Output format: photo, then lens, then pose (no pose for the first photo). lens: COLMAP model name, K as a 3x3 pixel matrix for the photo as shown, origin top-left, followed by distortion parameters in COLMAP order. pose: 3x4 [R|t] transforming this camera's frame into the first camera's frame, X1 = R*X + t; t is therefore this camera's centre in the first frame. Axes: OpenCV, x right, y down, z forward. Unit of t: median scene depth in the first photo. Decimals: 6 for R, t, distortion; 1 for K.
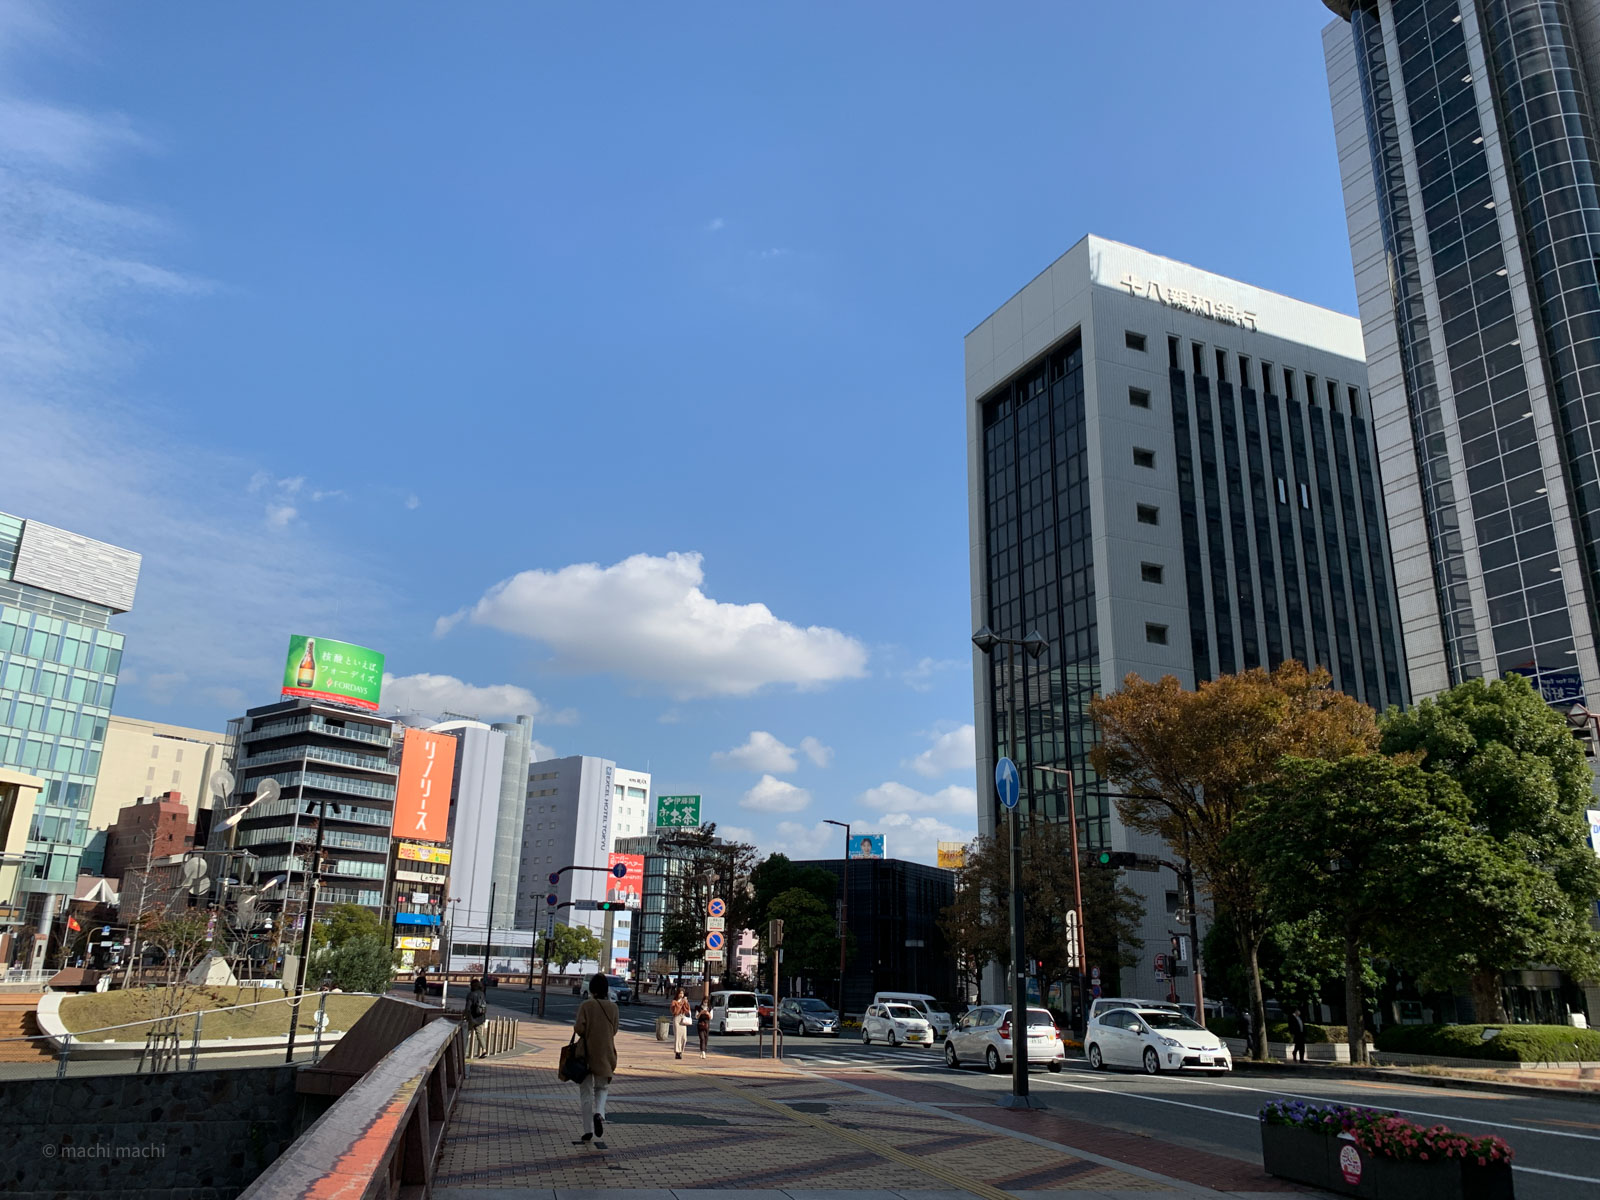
lens RADIAL K [[1218.8, 0, 800.0], [0, 1218.8, 600.0], [0, 0, 1]] dist [-0.007433, -0.008465]
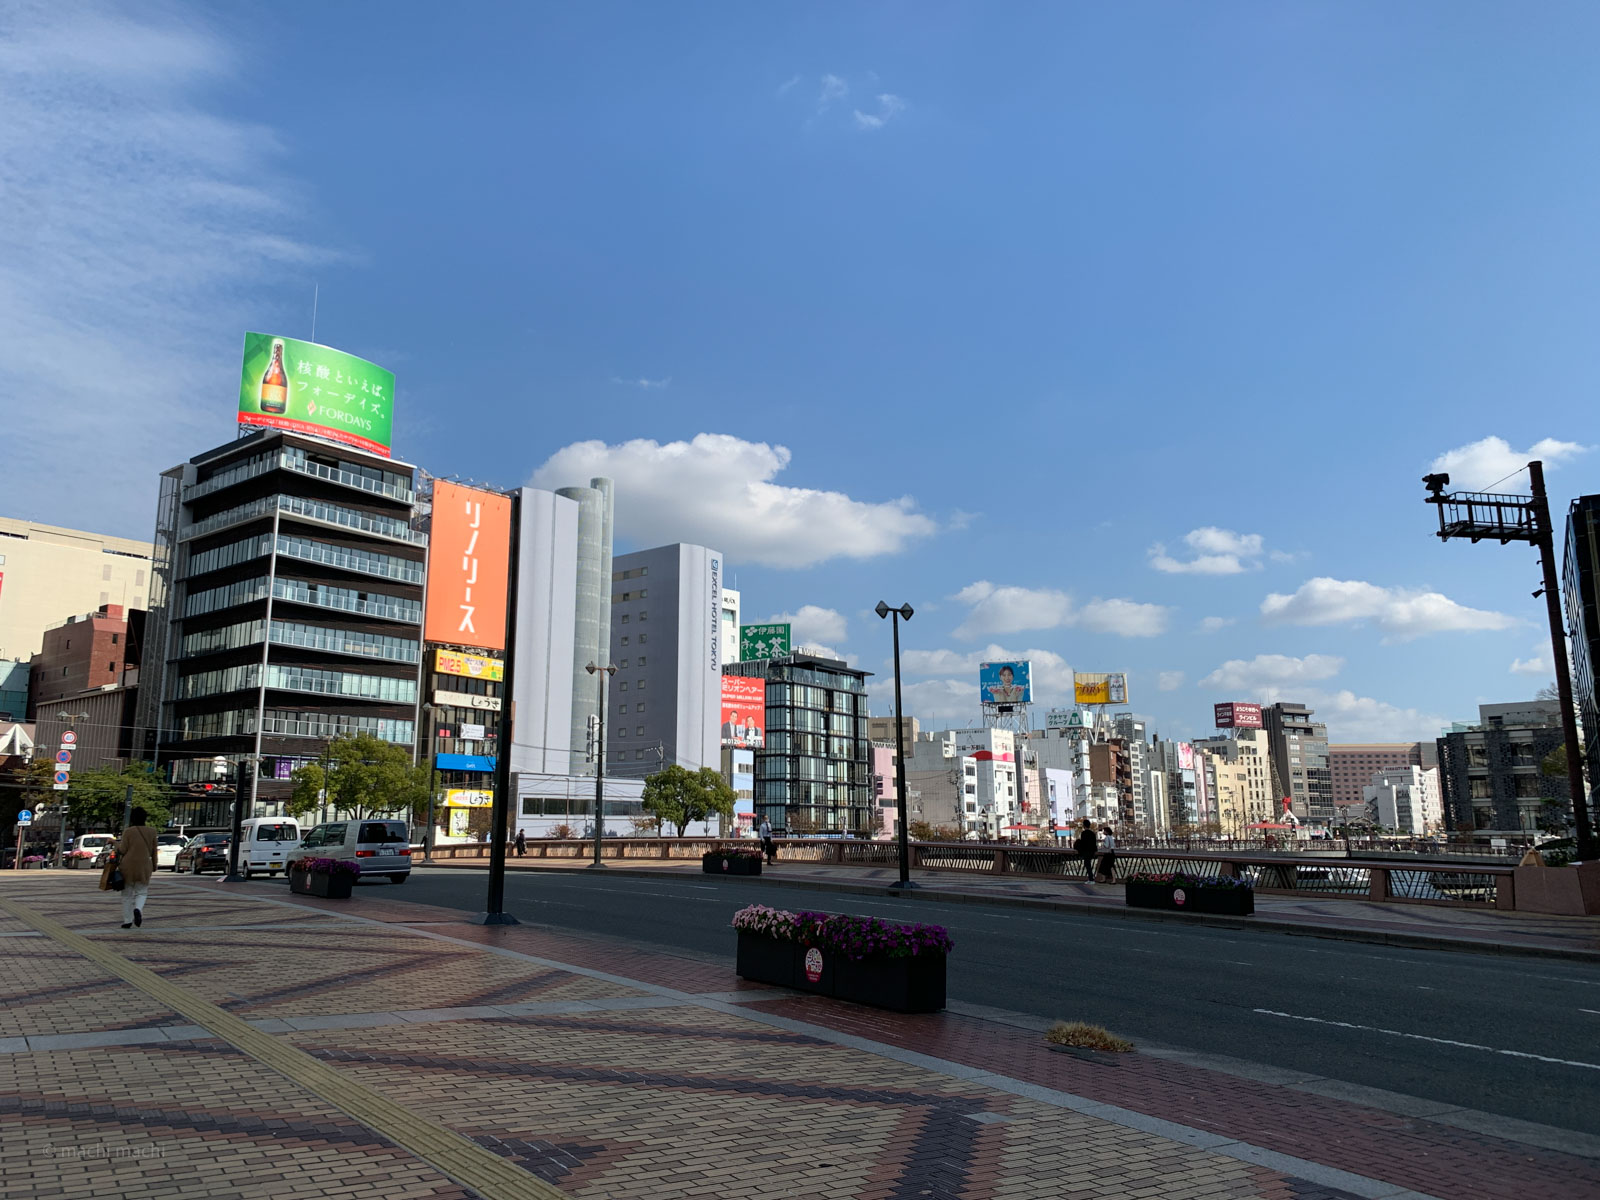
lens RADIAL K [[1198.7, 0, 800.0], [0, 1198.7, 600.0], [0, 0, 1]] dist [0.069453, -0.162320]
pose [[0.999542, -0.028698, -0.009619, -0.124387], [0.029555, 0.993947, 0.105809, 0.108706], [0.006525, -0.106045, 0.994340, 0.353844]]
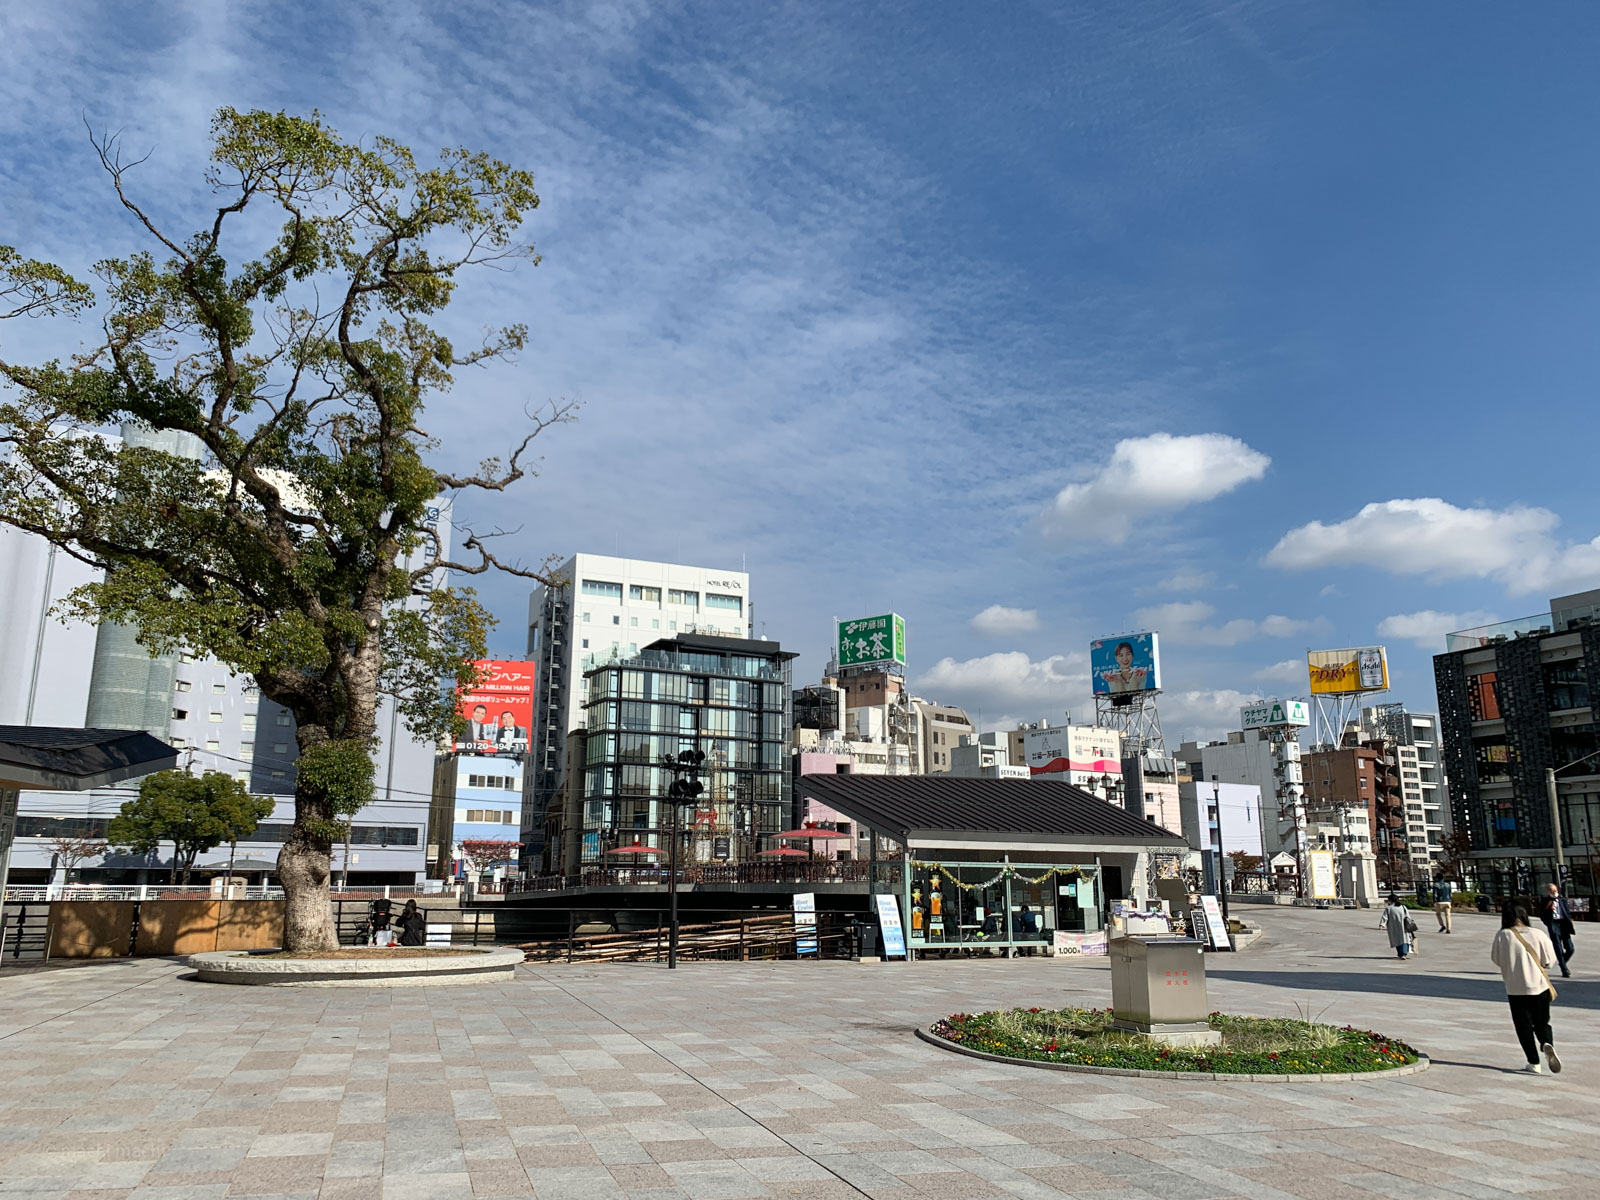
lens RADIAL K [[1198.7, 0, 800.0], [0, 1198.7, 600.0], [0, 0, 1]] dist [0.069453, -0.162320]
pose [[0.906541, -0.118891, -0.405028, 0.263680], [0.143993, 0.989062, 0.031962, 0.231053], [0.396798, -0.087296, 0.913745, 0.695460]]
